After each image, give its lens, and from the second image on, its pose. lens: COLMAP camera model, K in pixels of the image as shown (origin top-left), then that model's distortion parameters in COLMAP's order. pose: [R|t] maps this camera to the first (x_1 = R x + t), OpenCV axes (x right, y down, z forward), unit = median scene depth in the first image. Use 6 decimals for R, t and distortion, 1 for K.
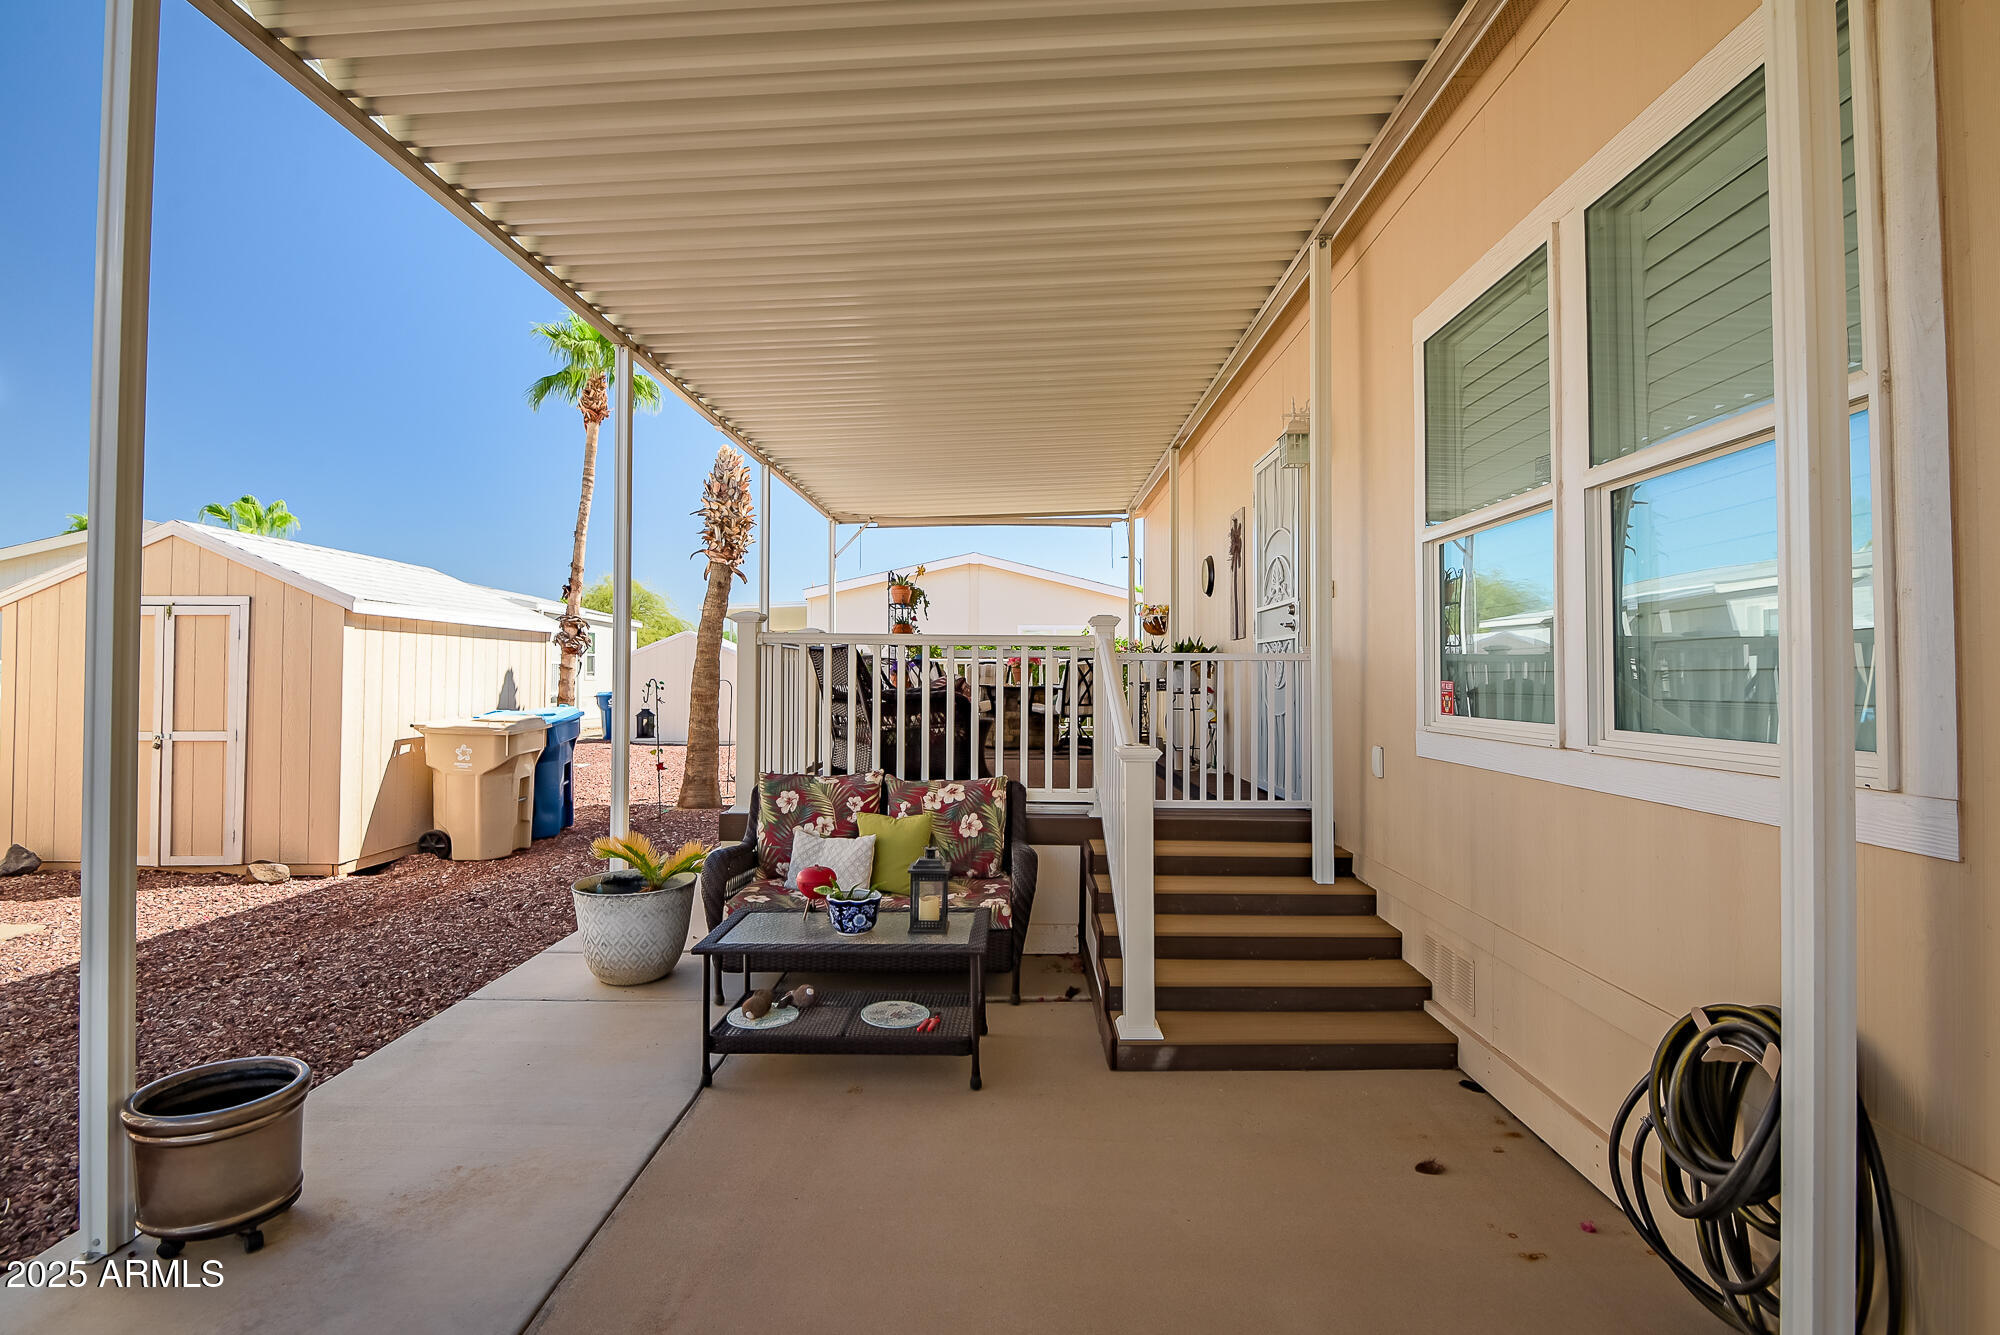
lens RADIAL K [[965.4, 0, 1000.0], [0, 965.4, 667.5], [0, 0, 1]] dist [0.001551, 0.000019]
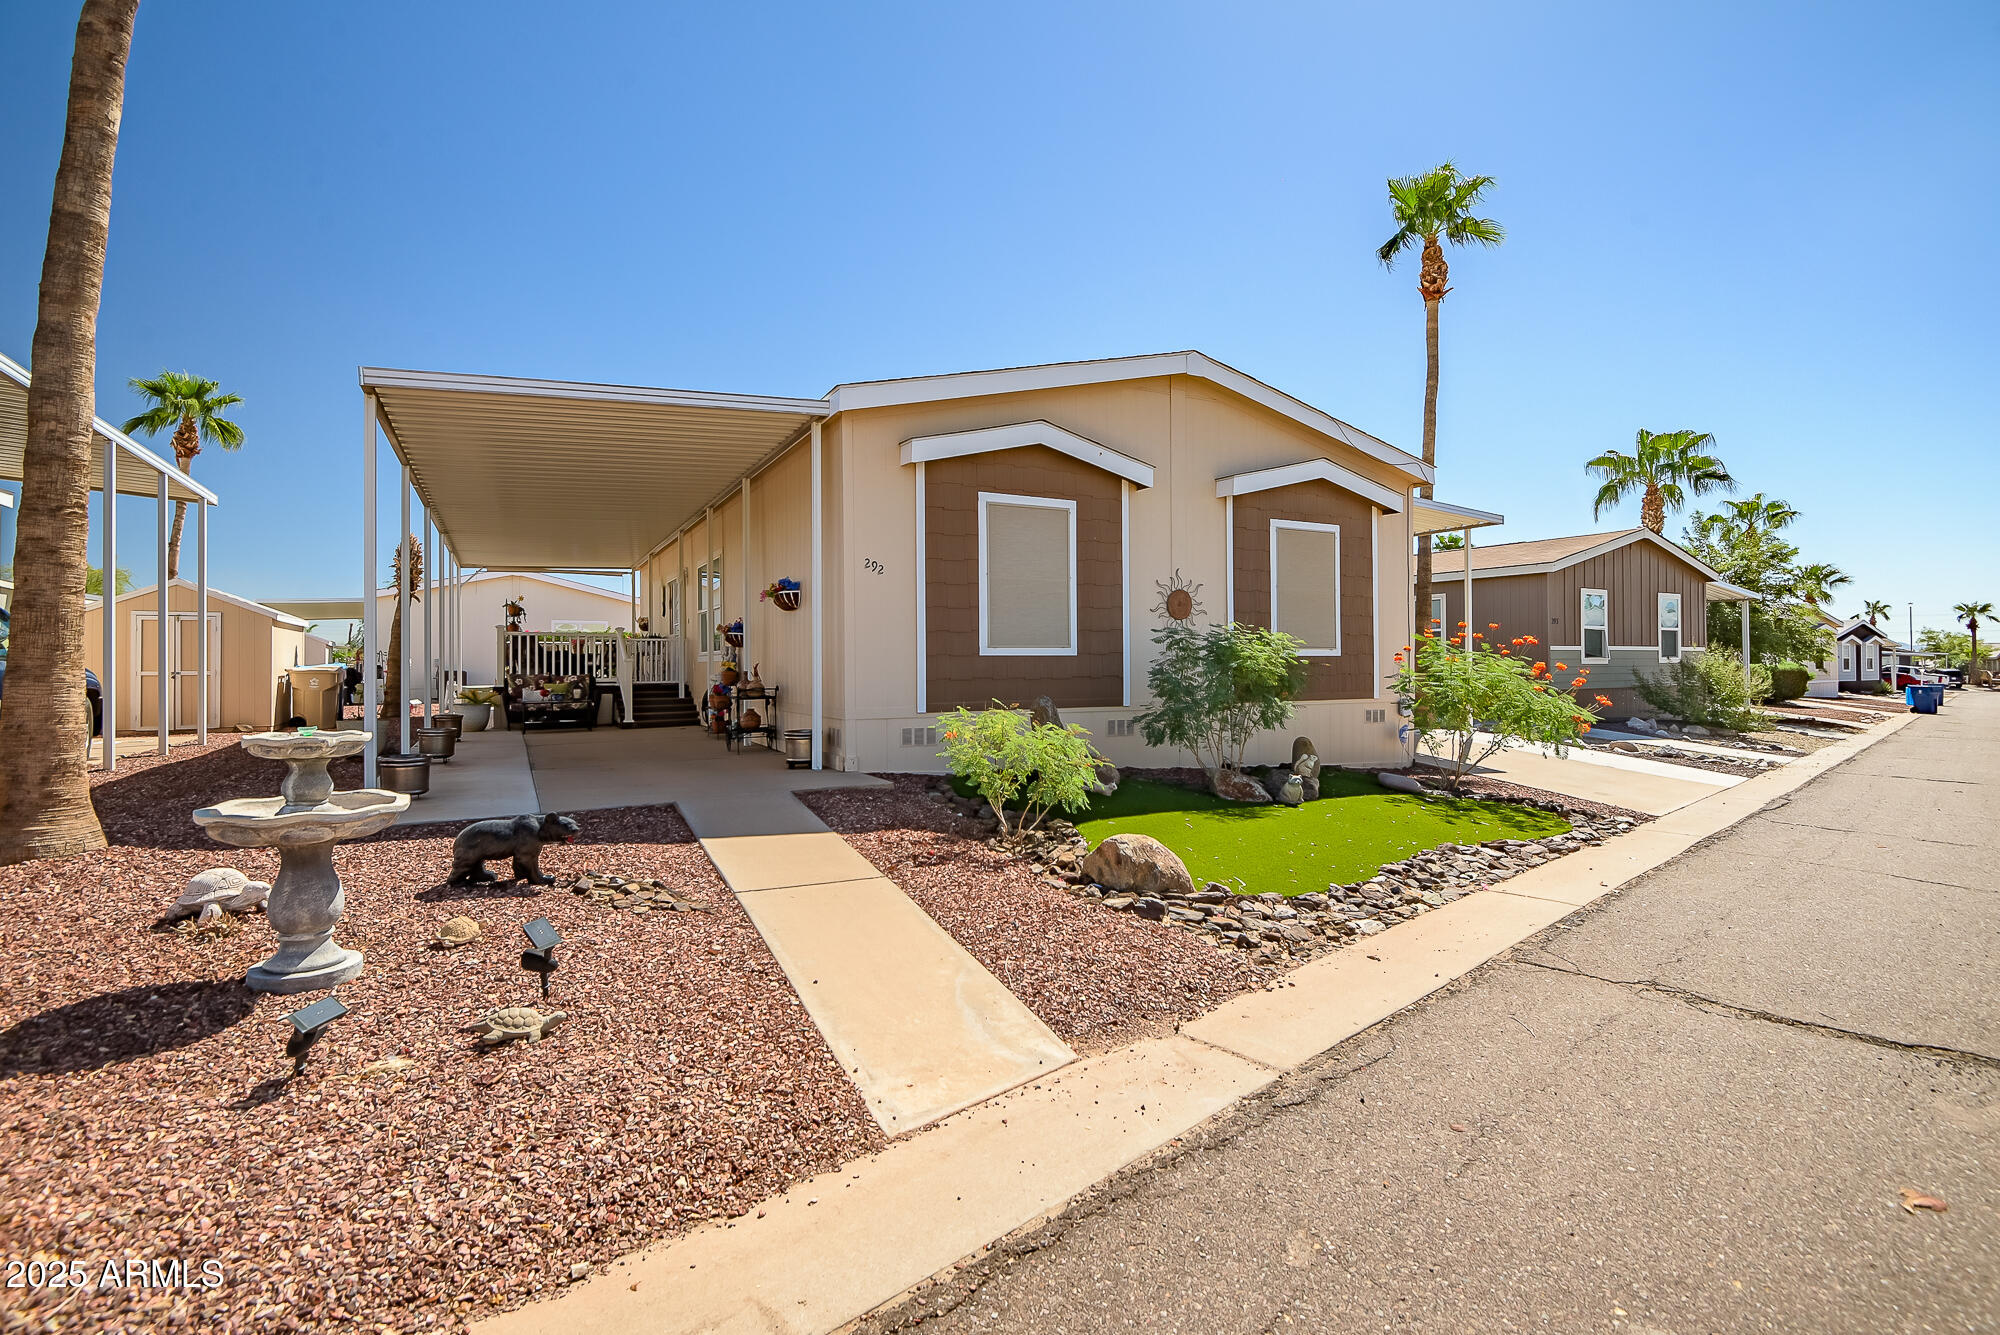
lens RADIAL K [[949.2, 0, 1025.5], [0, 949.2, 665.9], [0, 0, 1]] dist [0.032431, -0.036644]
pose [[0.871800, -0.007722, 0.489801, -0.213838], [0.003055, 0.999942, 0.010327, 0.037658], [-0.489853, -0.007506, 0.871773, -1.930709]]
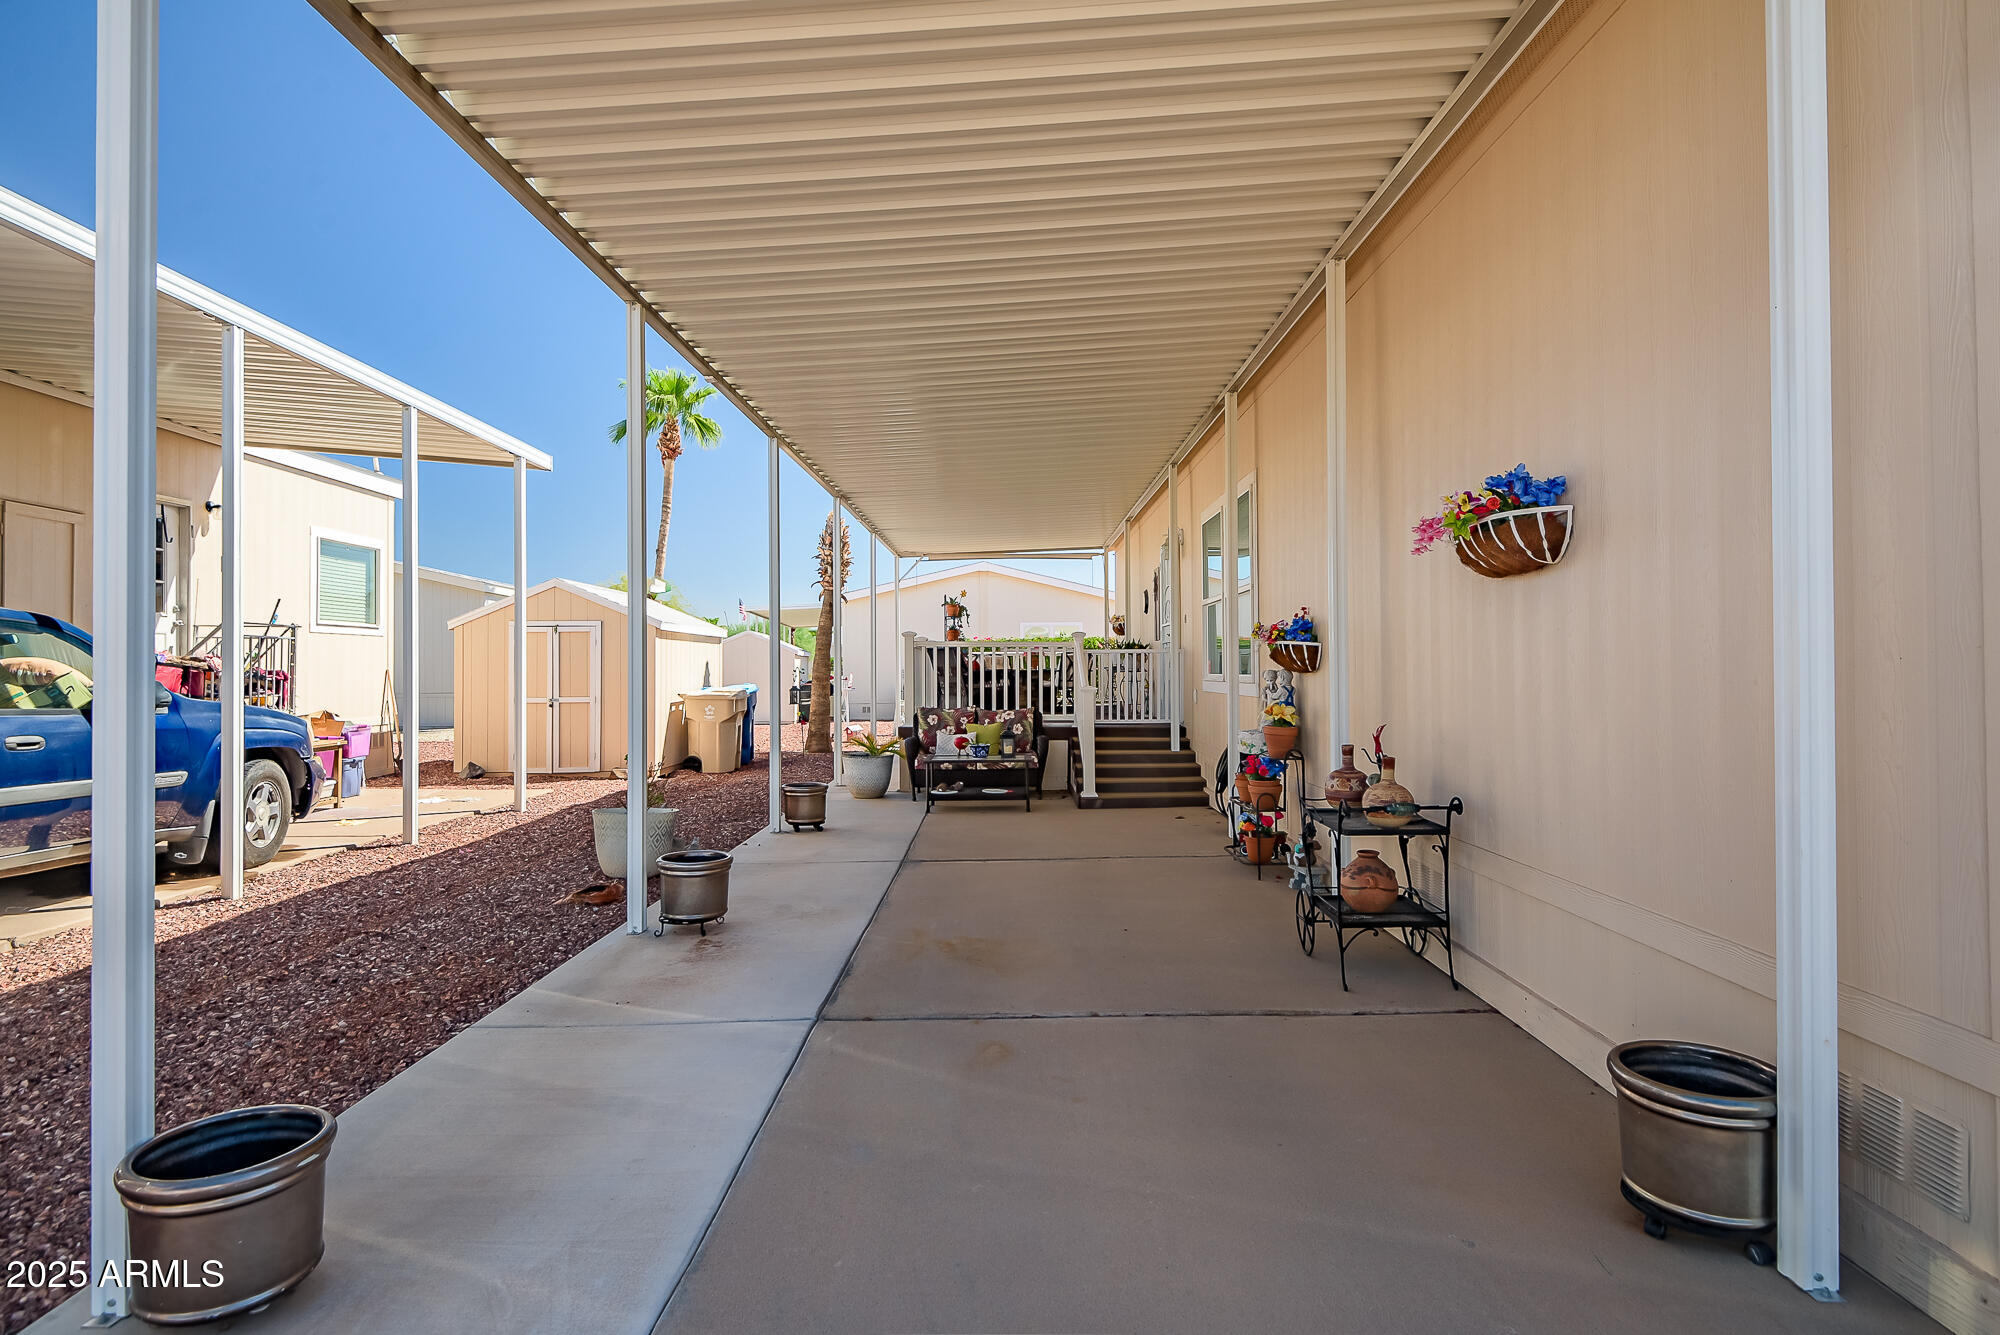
lens RADIAL K [[1036.3, 0, 1000.0], [0, 1036.3, 667.5], [0, 0, 1]] dist [0.001142, -0.015650]
pose [[0.999932, -0.008302, 0.008140, -0.059389], [0.008240, 0.999937, 0.007655, 0.003497], [-0.008203, -0.007588, 0.999938, -0.910906]]
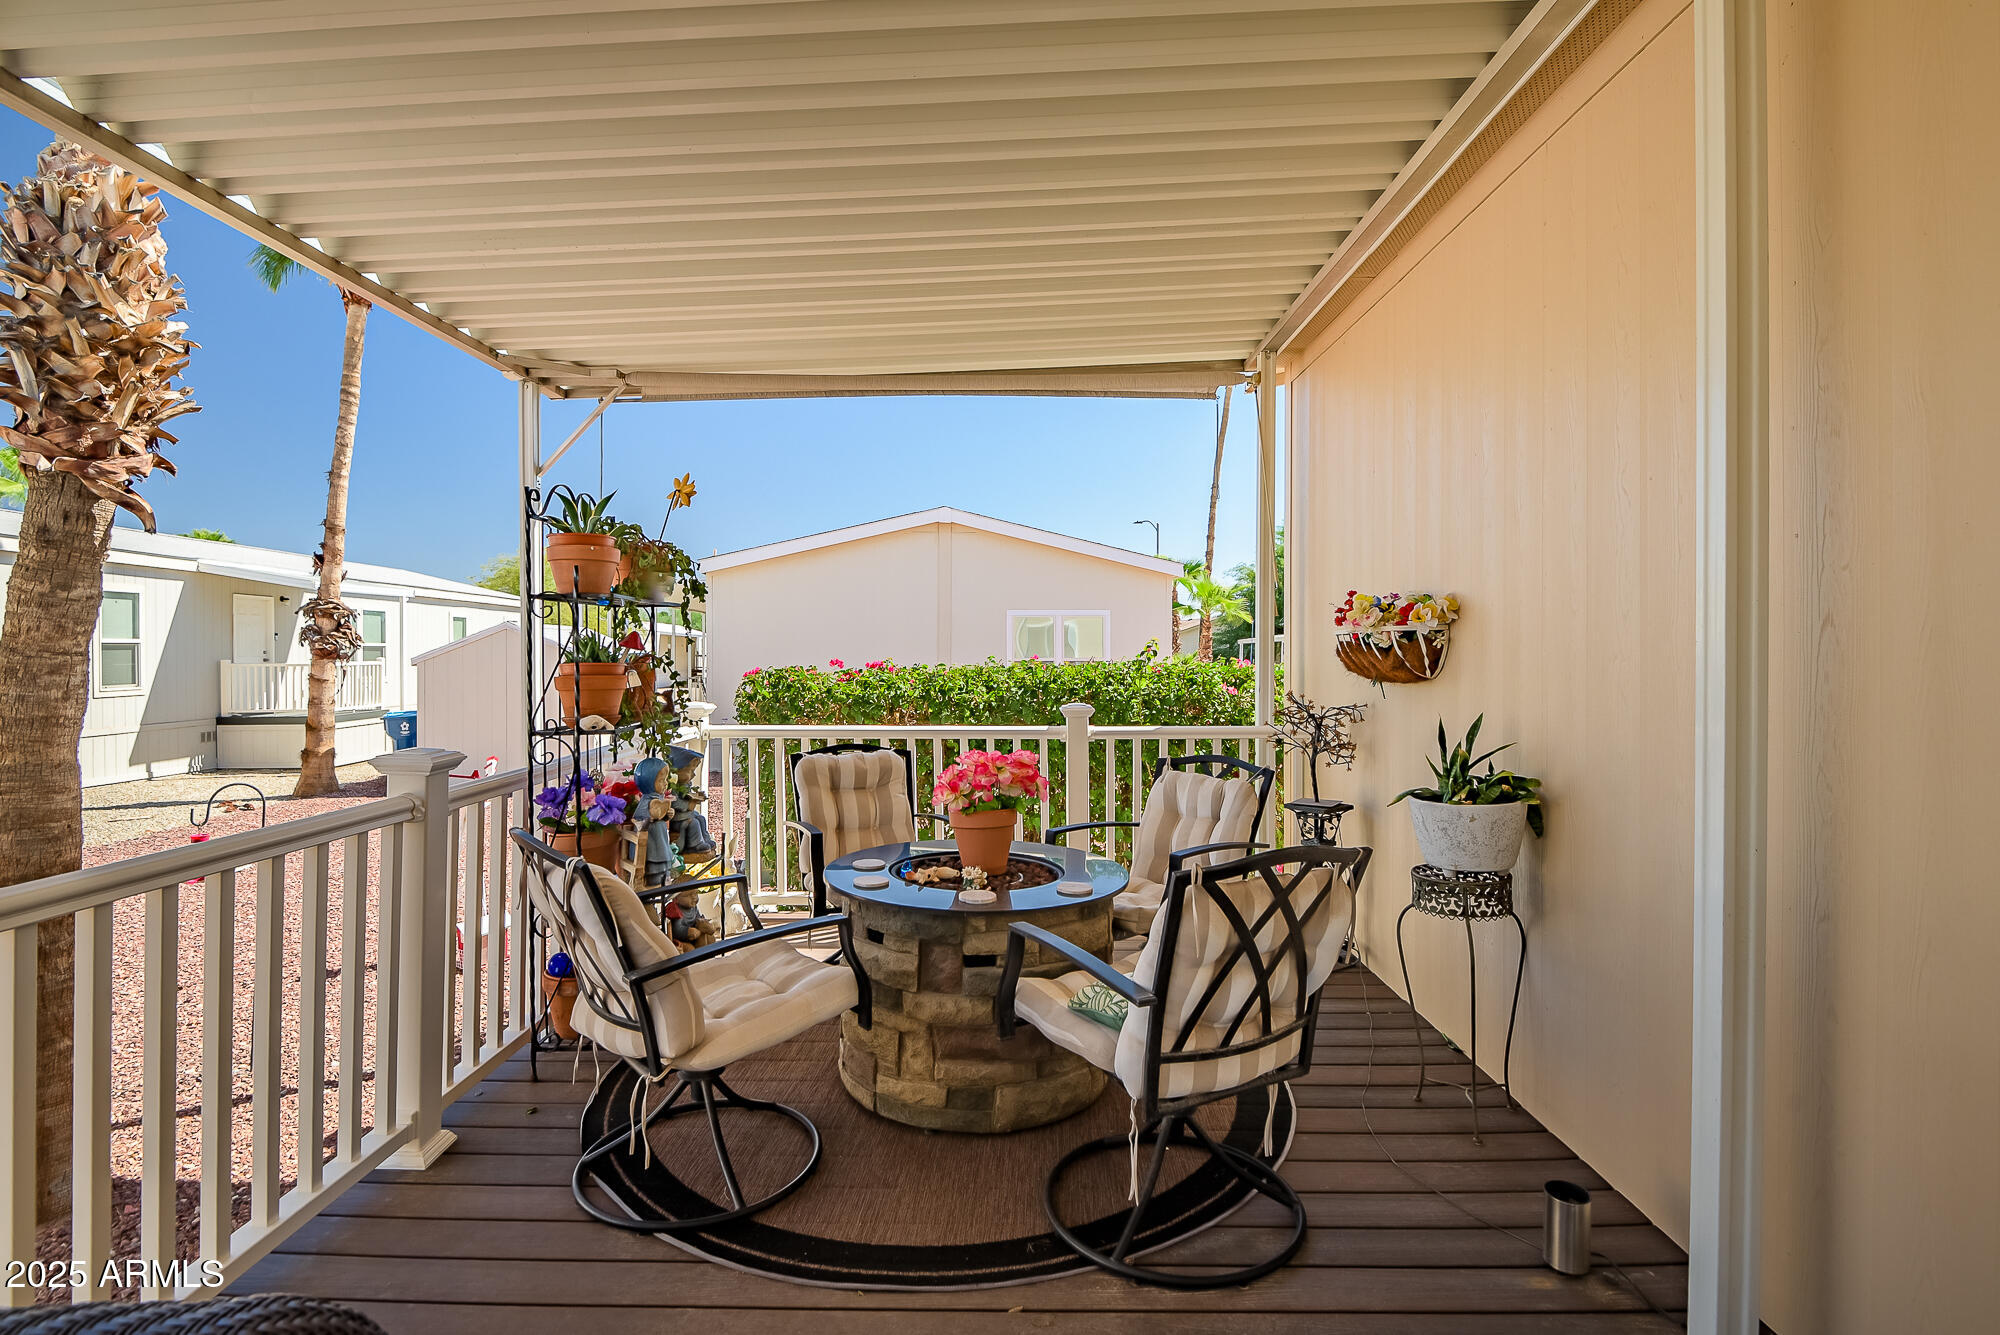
lens RADIAL K [[965.4, 0, 1000.0], [0, 965.4, 667.5], [0, 0, 1]] dist [0.001551, 0.000019]
pose [[0.999987, -0.004268, 0.002732, 0.038914], [0.004189, 0.999583, 0.028560, -0.073658], [-0.002853, -0.028548, 0.999588, 1.005157]]
